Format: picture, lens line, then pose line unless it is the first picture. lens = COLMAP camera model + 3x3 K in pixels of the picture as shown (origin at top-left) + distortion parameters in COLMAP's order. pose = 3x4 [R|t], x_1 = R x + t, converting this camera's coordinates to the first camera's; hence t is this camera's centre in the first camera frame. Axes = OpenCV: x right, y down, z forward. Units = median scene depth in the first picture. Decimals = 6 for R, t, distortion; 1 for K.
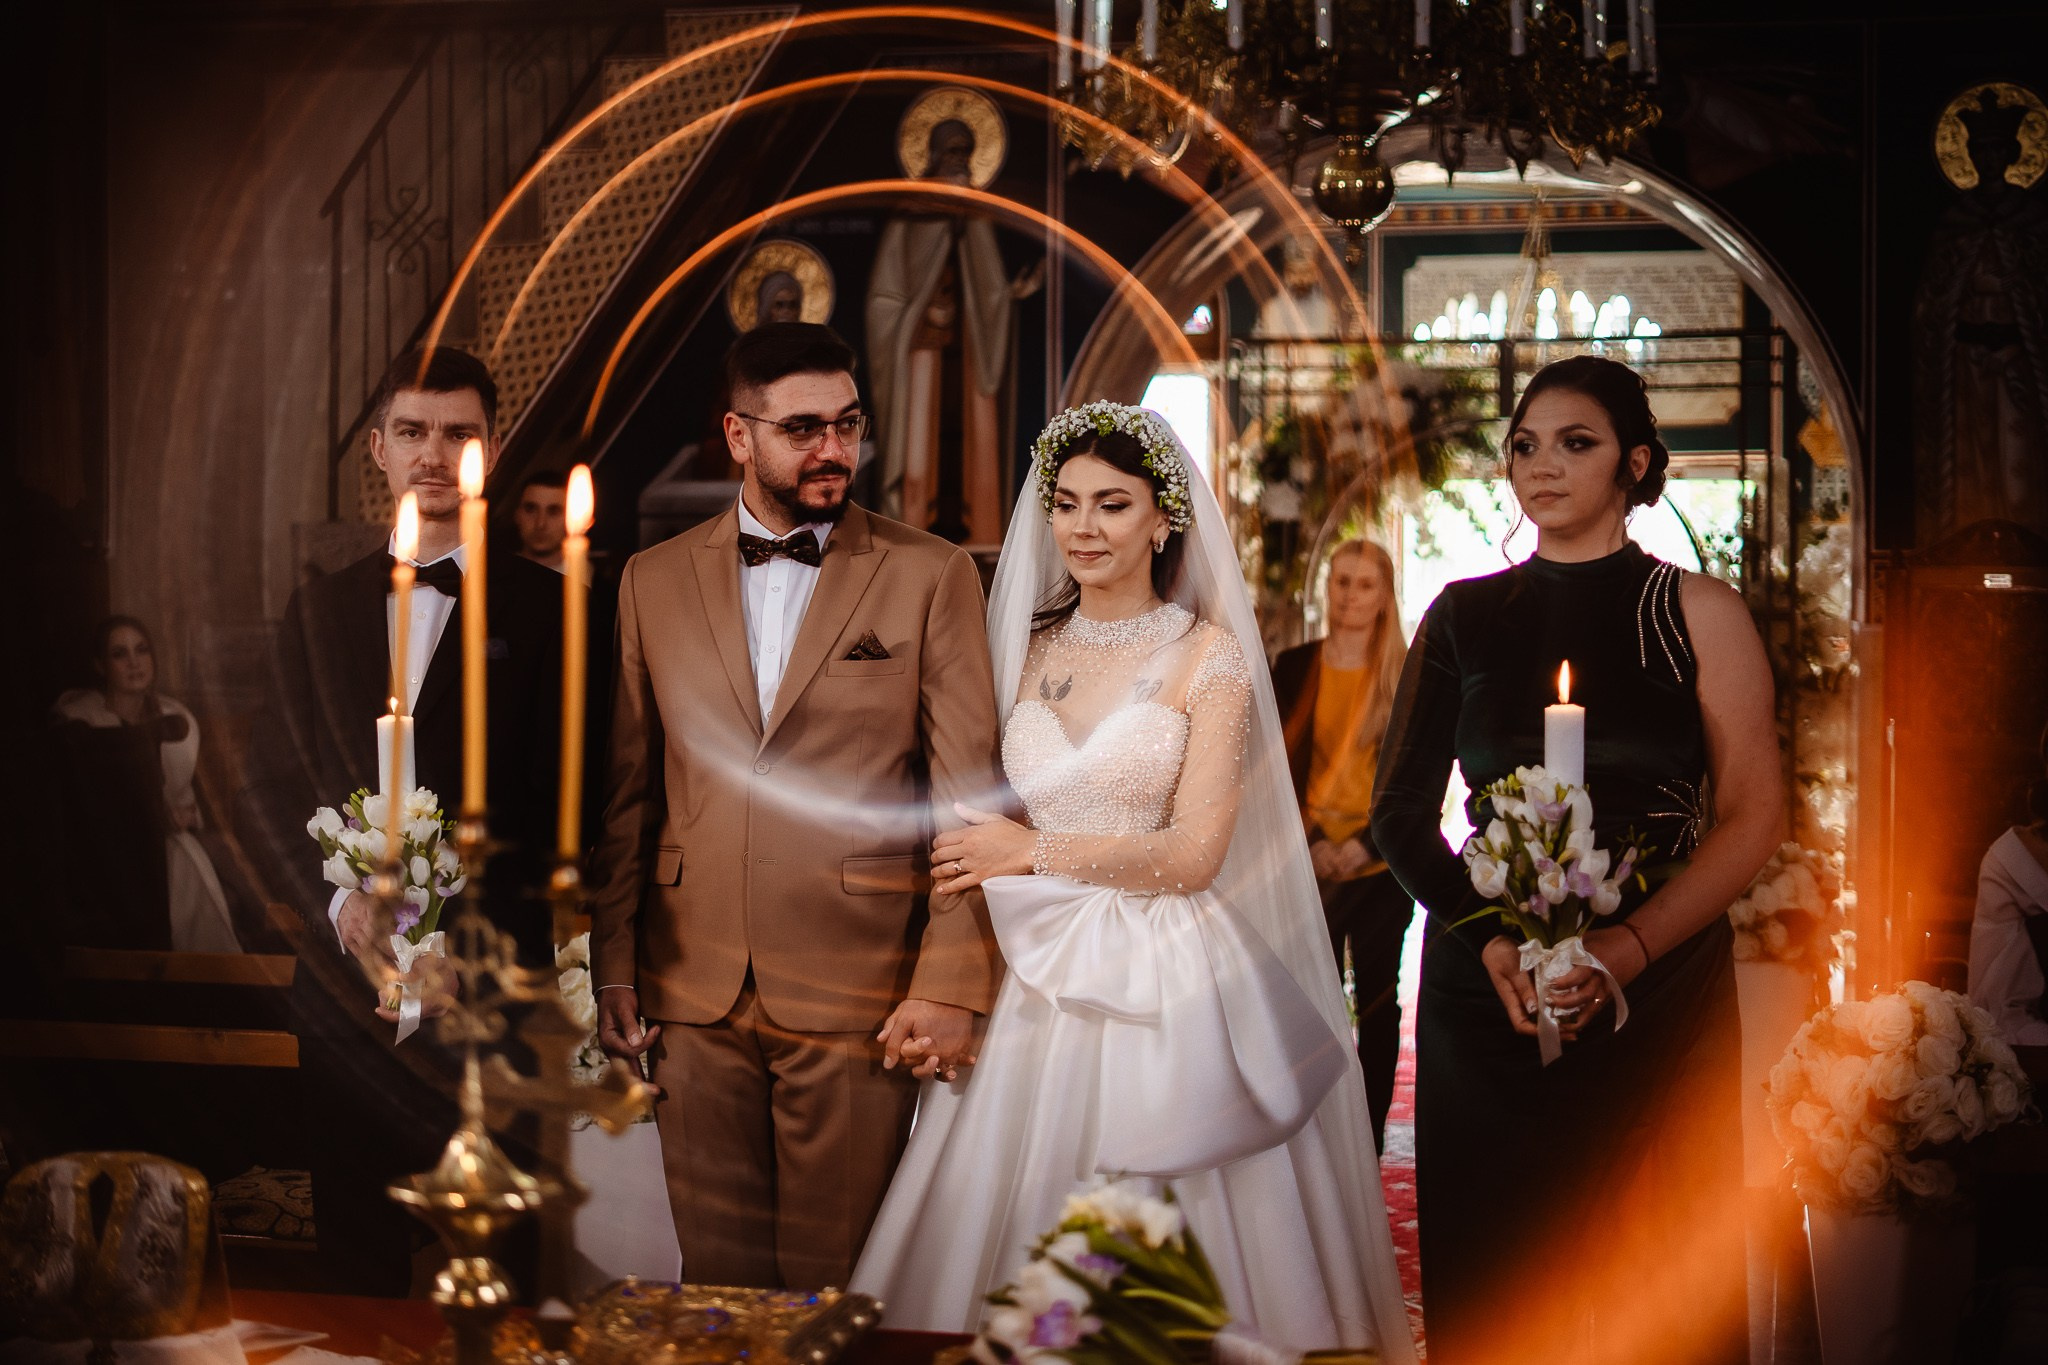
lens RADIAL K [[3050.4, 0, 1024.0], [0, 3050.4, 682.5], [0, 0, 1]] dist [-0.032230, -0.132582]
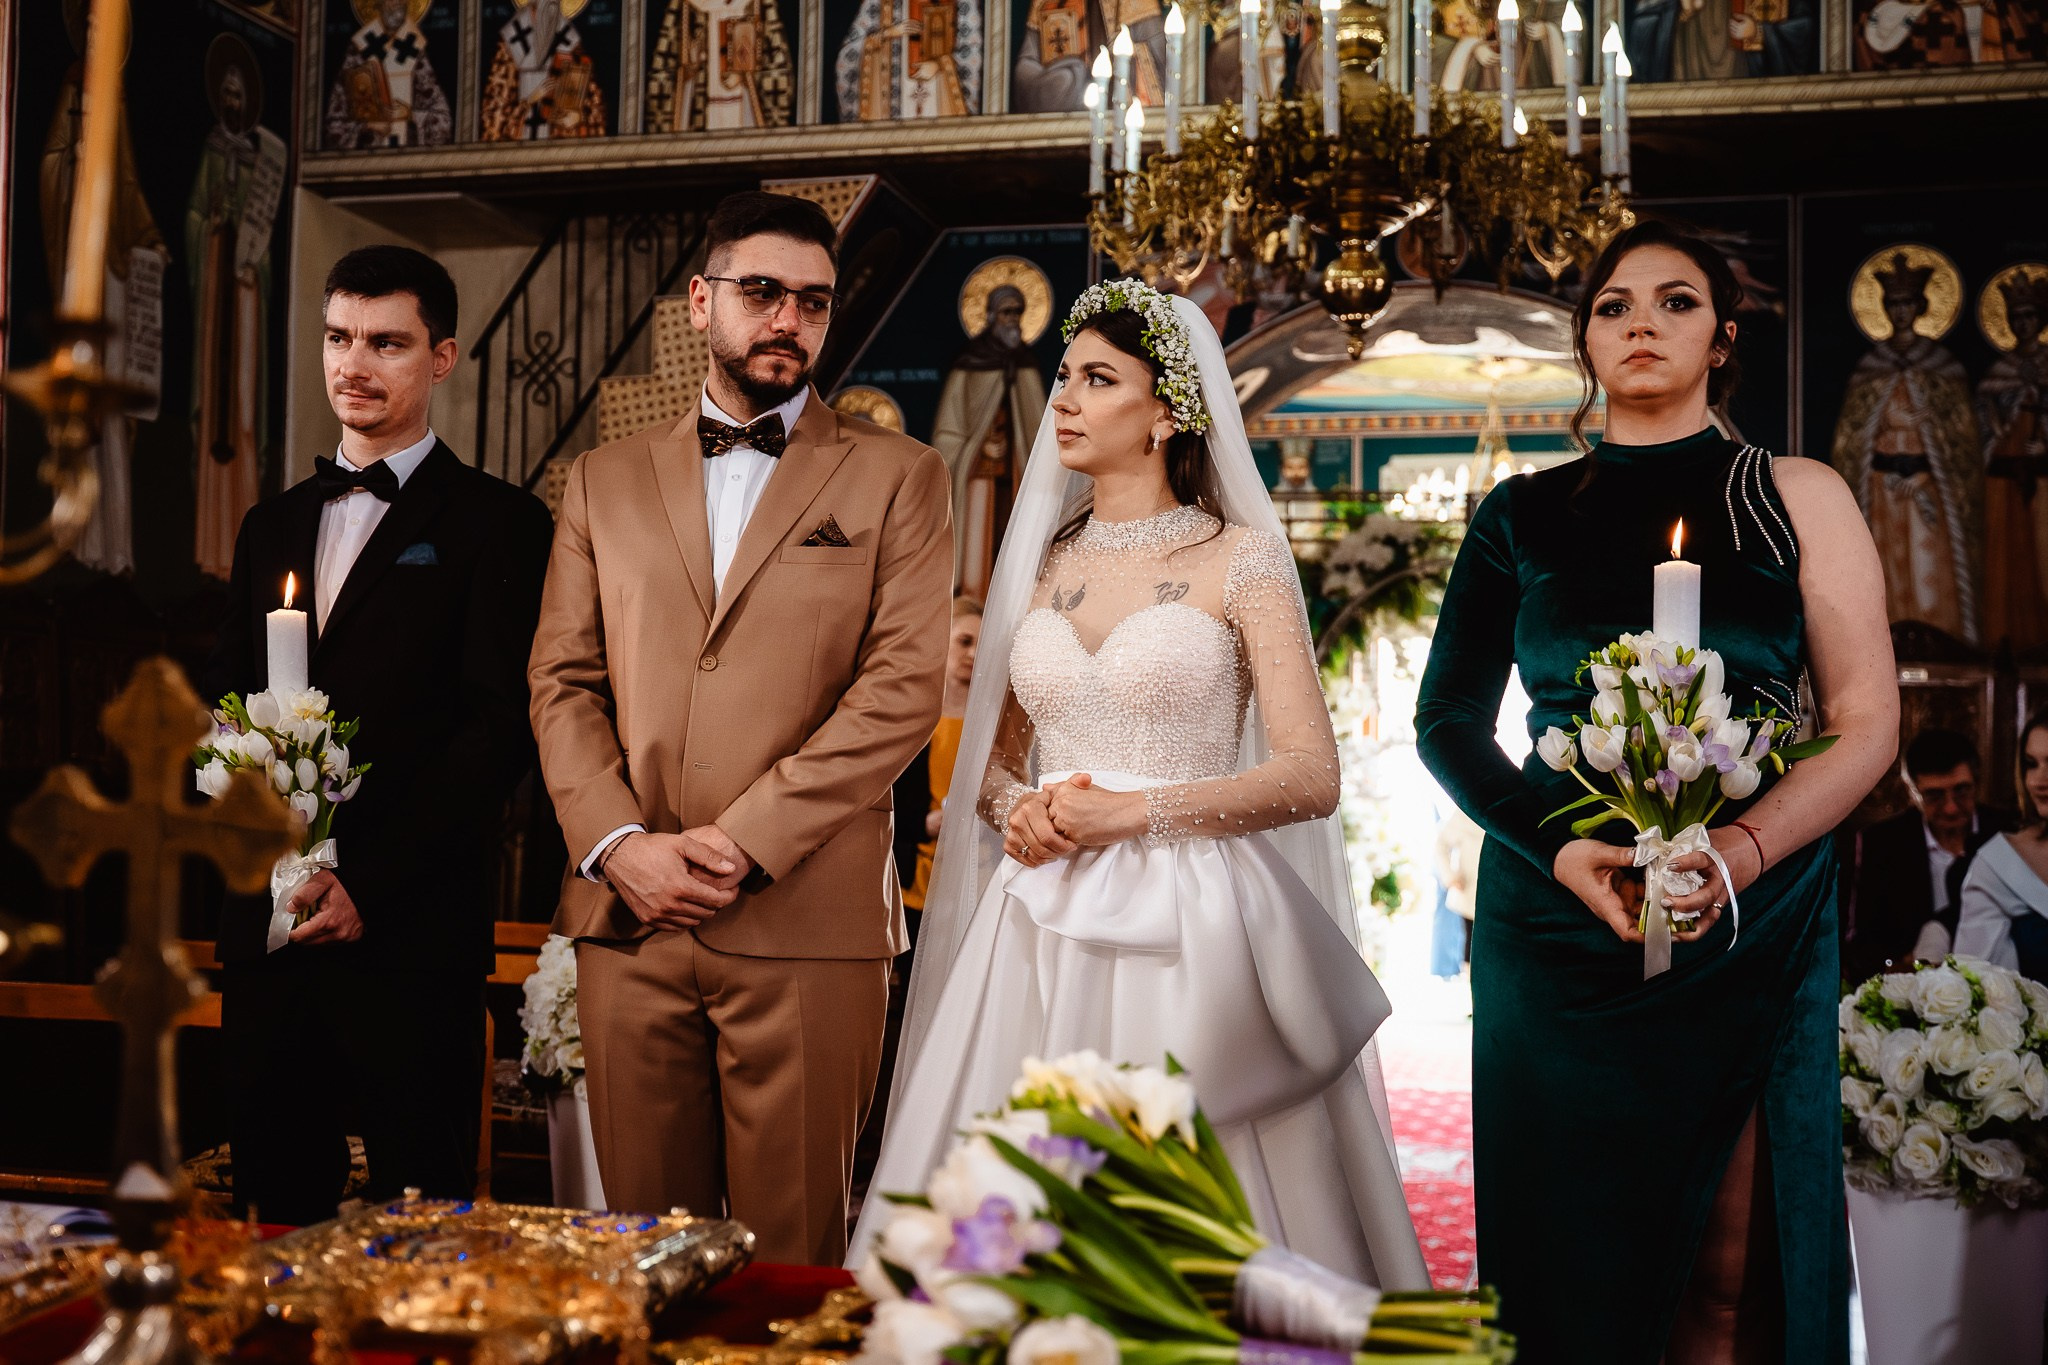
lens RADIAL K [[2306.9, 0, 1024.0], [0, 2306.9, 682.5], [0, 0, 1]] dist [-0.036832, 0.058659]
pose [[0.999646, 0.012176, -0.023670, 0.006631], [-0.013753, 0.997613, -0.067674, 0.031581], [0.022789, 0.067975, 0.997427, 0.127837]]
